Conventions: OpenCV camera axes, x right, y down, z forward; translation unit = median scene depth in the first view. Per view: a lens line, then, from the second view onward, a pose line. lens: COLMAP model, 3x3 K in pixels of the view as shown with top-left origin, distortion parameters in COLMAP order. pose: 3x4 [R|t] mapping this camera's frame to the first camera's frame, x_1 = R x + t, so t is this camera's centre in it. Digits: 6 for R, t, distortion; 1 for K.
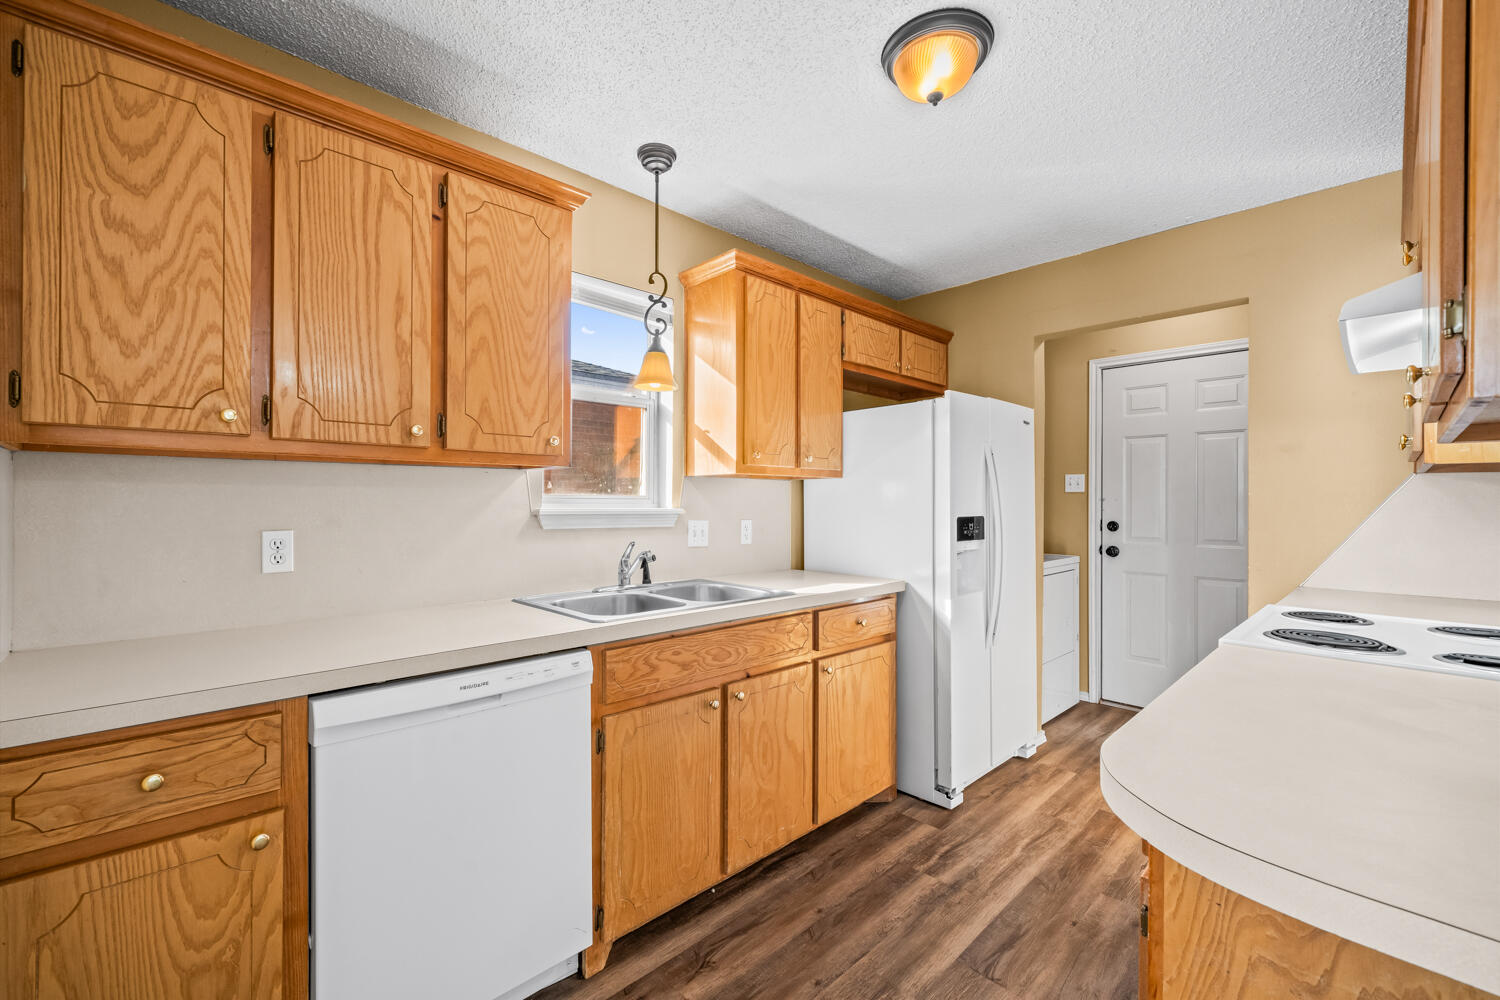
lens RADIAL K [[625.4, 0, 732.1], [0, 625.4, 499.9], [0, 0, 1]] dist [0.000283, -0.000143]
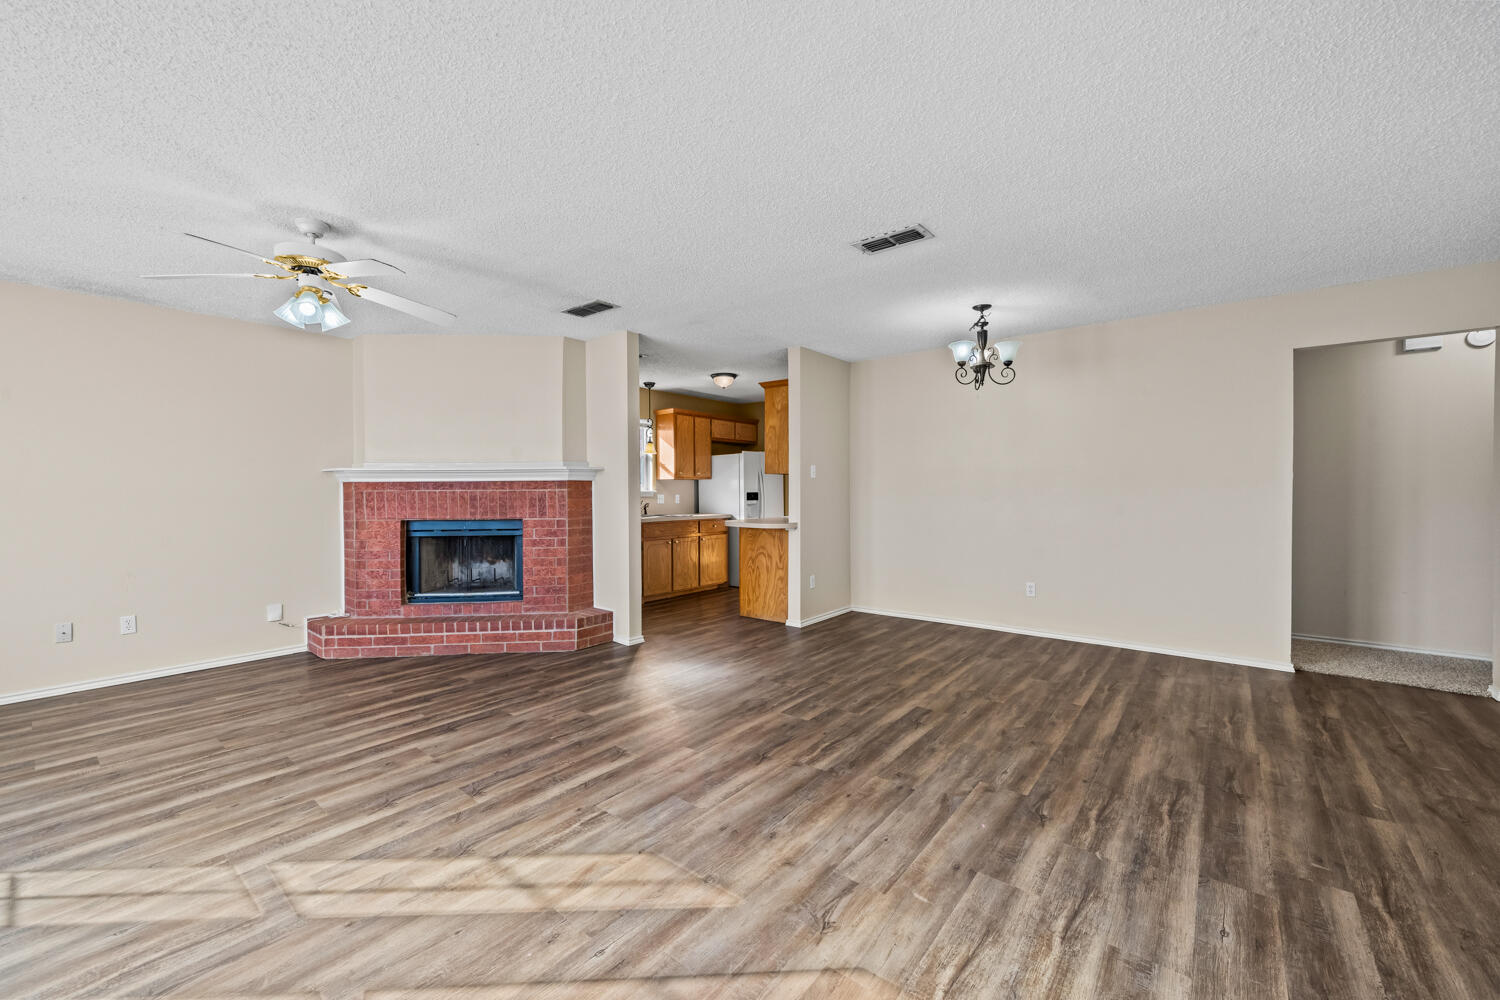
lens RADIAL K [[591.7, 0, 731.4], [0, 591.7, 501.7], [0, 0, 1]] dist [-0.001685, 0.000079]
pose [[0.992954, -0.012297, 0.117857, -0.058390], [0.009952, 0.999741, 0.020464, 0.013845], [-0.118078, -0.019147, 0.992820, -1.912895]]
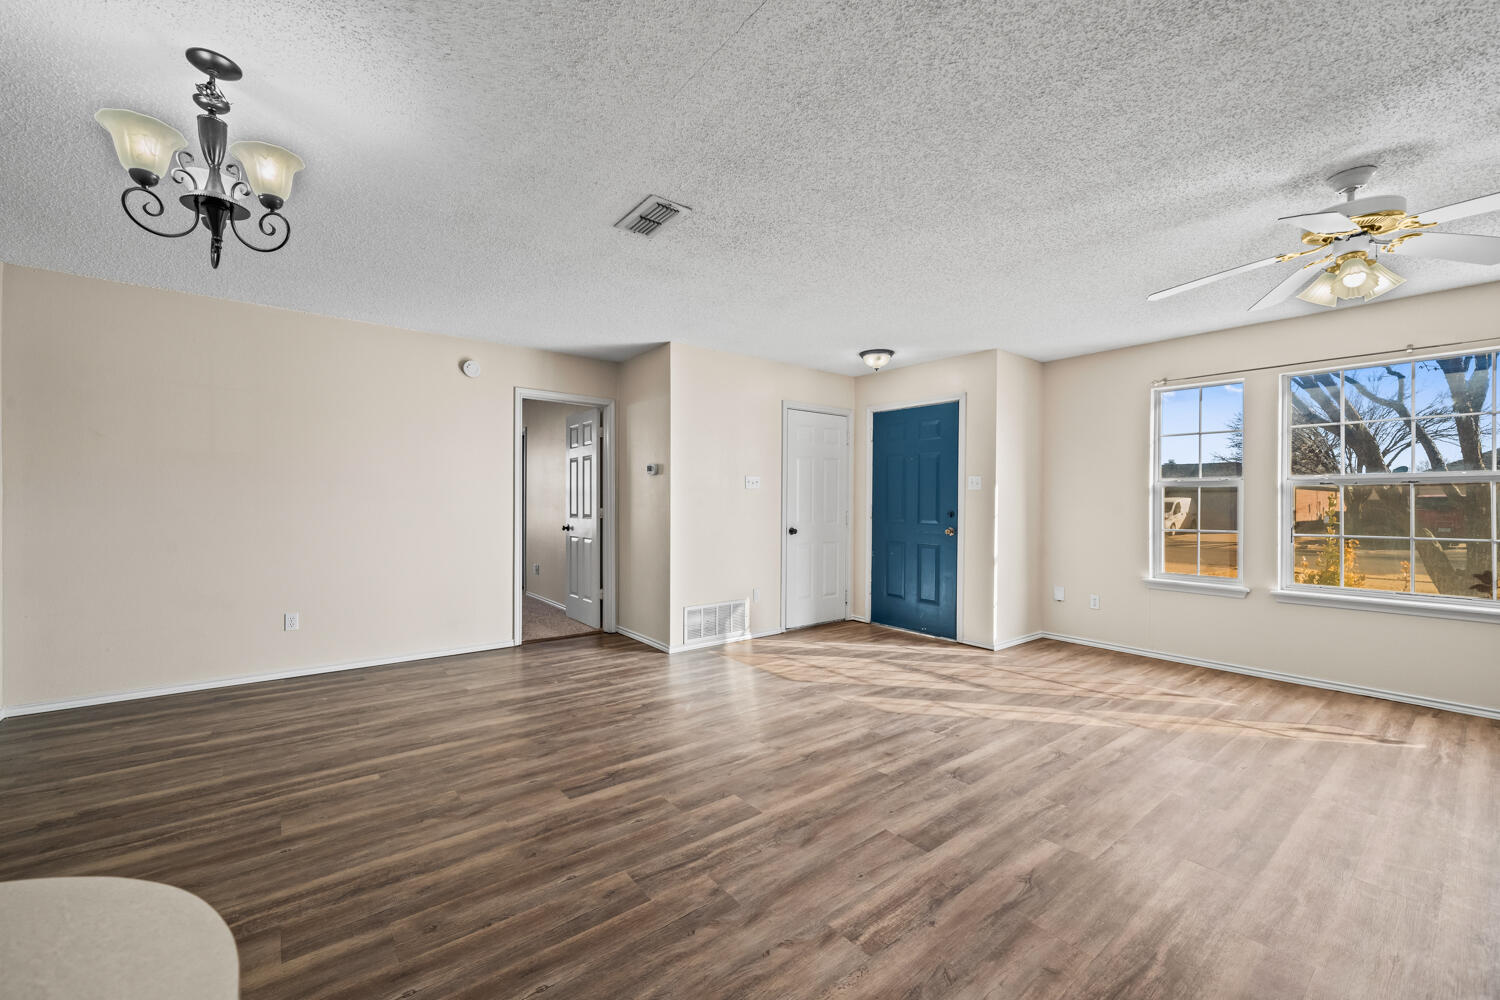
lens RADIAL K [[591.7, 0, 731.4], [0, 591.7, 501.7], [0, 0, 1]] dist [-0.001685, 0.000079]
pose [[-0.994453, -0.009299, 0.104772, 0.150817], [-0.009516, 0.999953, -0.001580, 0.023793], [-0.104753, -0.002568, -0.994495, 0.259460]]
